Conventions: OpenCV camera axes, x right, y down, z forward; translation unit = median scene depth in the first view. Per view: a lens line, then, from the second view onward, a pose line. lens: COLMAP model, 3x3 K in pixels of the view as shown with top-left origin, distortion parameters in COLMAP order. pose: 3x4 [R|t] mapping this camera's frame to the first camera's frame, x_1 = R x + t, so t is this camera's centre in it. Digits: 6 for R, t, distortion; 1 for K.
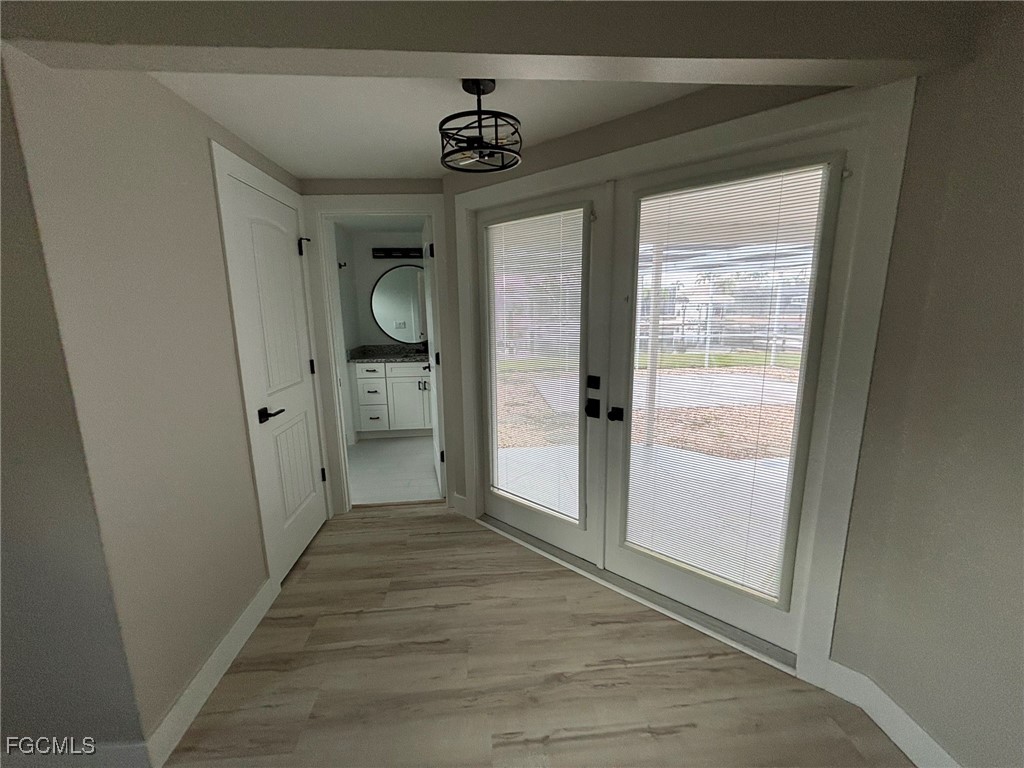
lens RADIAL K [[412.7, 0, 511.3], [0, 412.7, 380.9], [0, 0, 1]] dist [-0.000993, 0.000625]
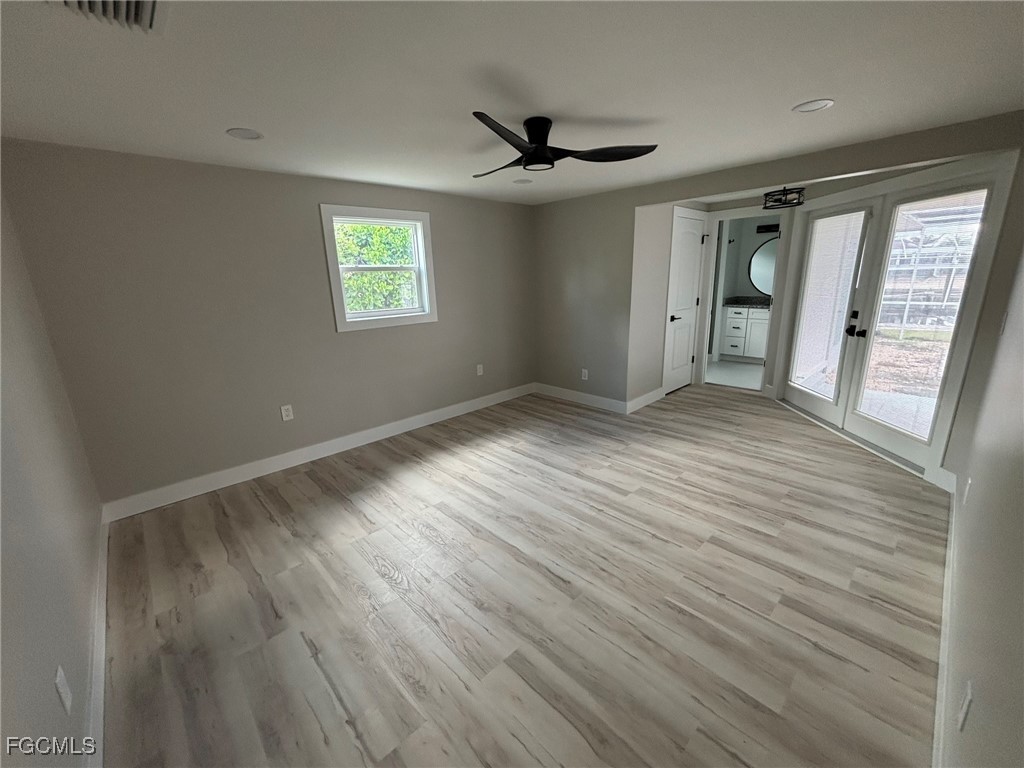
lens RADIAL K [[412.7, 0, 511.3], [0, 412.7, 380.9], [0, 0, 1]] dist [-0.000993, 0.000625]
pose [[0.626952, 0.190504, -0.755407, 0.581943], [-0.118813, 0.981680, 0.148958, 0.166834], [0.769945, -0.003638, 0.638100, -1.053515]]
